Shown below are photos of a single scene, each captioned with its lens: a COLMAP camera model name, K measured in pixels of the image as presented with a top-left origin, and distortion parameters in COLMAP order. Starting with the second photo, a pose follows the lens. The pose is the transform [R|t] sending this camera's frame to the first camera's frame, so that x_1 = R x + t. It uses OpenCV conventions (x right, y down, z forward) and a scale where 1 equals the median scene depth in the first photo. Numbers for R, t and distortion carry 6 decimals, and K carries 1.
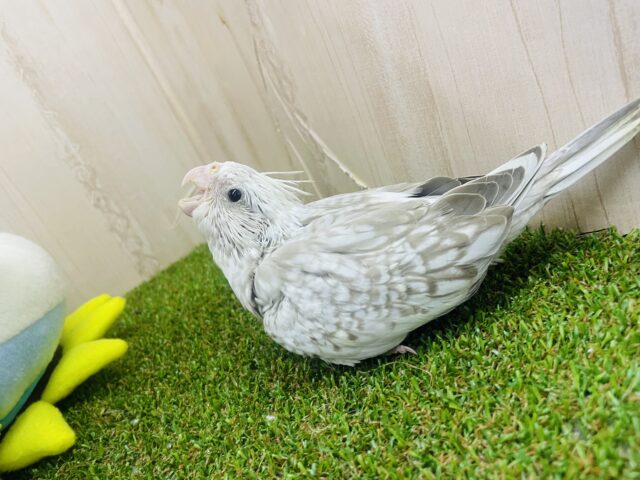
lens RADIAL K [[502.4, 0, 315.0], [0, 502.4, 231.4], [0, 0, 1]] dist [0.058548, -0.109020]
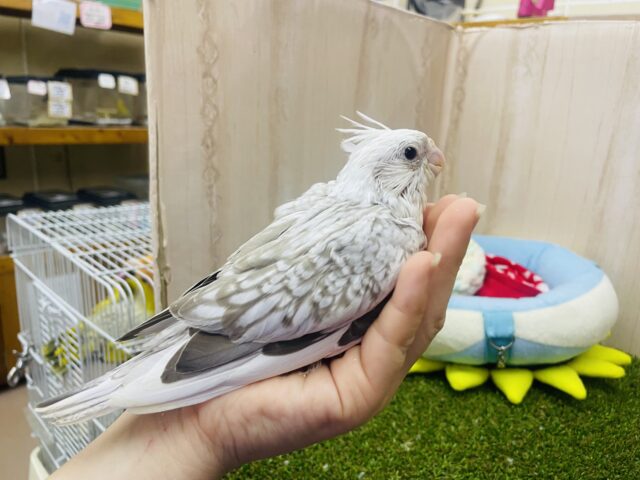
lens RADIAL K [[502.4, 0, 324.1], [0, 502.4, 230.9], [0, 0, 1]] dist [0.058548, -0.109020]
pose [[0.150305, 0.647452, -0.747137, 0.338595], [-0.485599, 0.706627, 0.514657, -0.542813], [0.861163, 0.285454, 0.420611, -0.498804]]
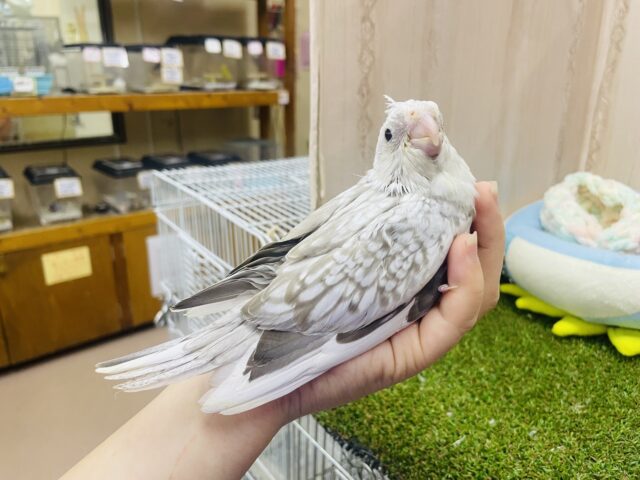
lens RADIAL K [[502.4, 0, 312.5], [0, 502.4, 233.7], [0, 0, 1]] dist [0.058548, -0.109020]
pose [[0.000647, 0.705555, -0.708655, 0.327406], [-0.378196, 0.656193, 0.652977, -0.420913], [0.925726, 0.267588, 0.267262, -0.655315]]
